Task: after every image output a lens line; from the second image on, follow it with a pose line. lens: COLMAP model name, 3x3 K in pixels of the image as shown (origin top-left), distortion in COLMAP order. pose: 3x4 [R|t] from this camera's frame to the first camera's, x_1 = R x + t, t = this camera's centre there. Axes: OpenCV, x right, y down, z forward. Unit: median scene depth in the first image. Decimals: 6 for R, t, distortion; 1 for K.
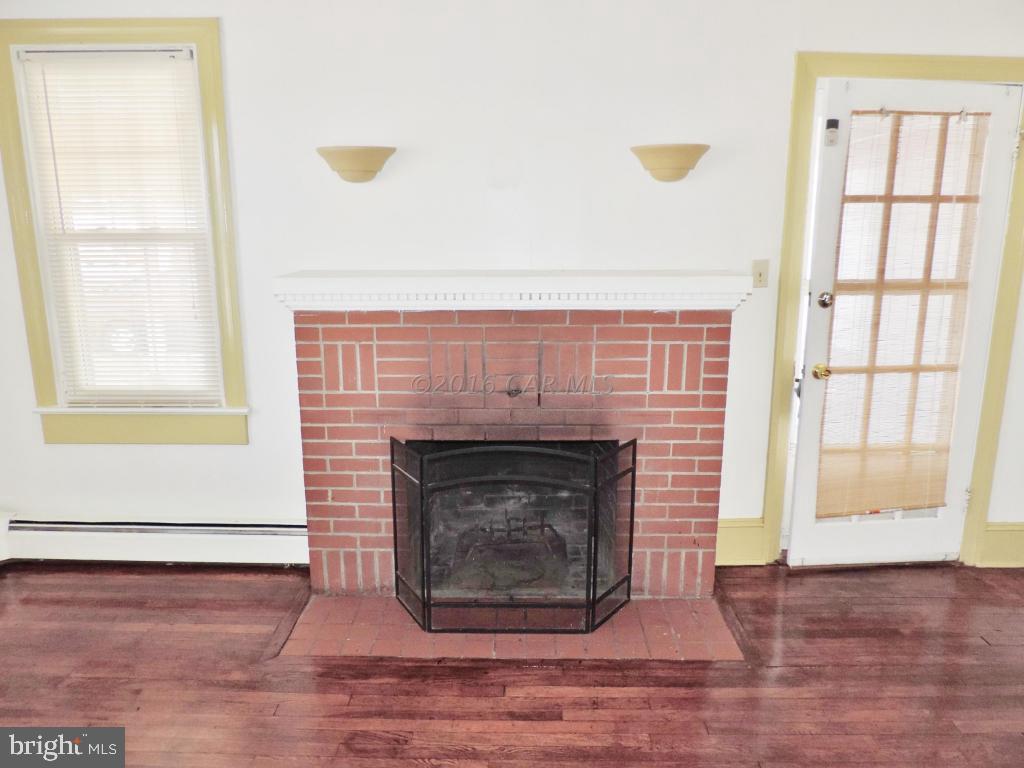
lens RADIAL K [[731.2, 0, 511.0], [0, 731.2, 384.2], [0, 0, 1]] dist [-0.030153, 0.001027]
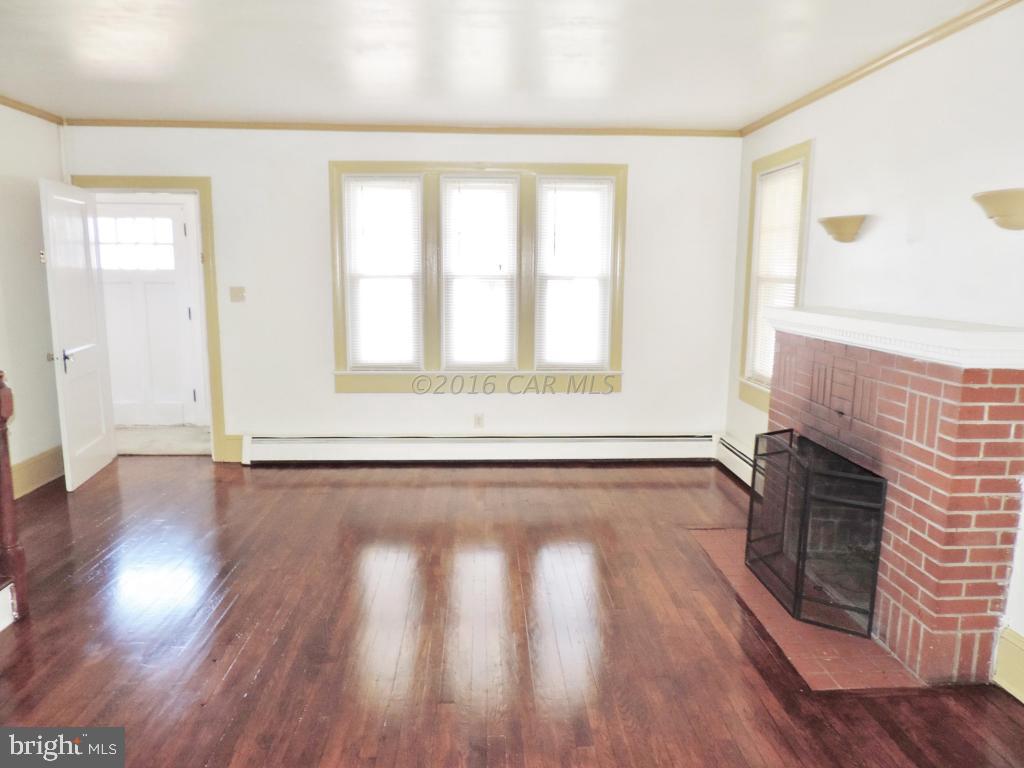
lens RADIAL K [[731.2, 0, 510.3], [0, 731.2, 386.2], [0, 0, 1]] dist [-0.030153, 0.001027]
pose [[0.035848, 0.153529, -0.987494, 1.140975], [-0.215924, 0.965978, 0.142346, -0.083860], [0.975752, 0.208121, 0.067779, 0.380729]]
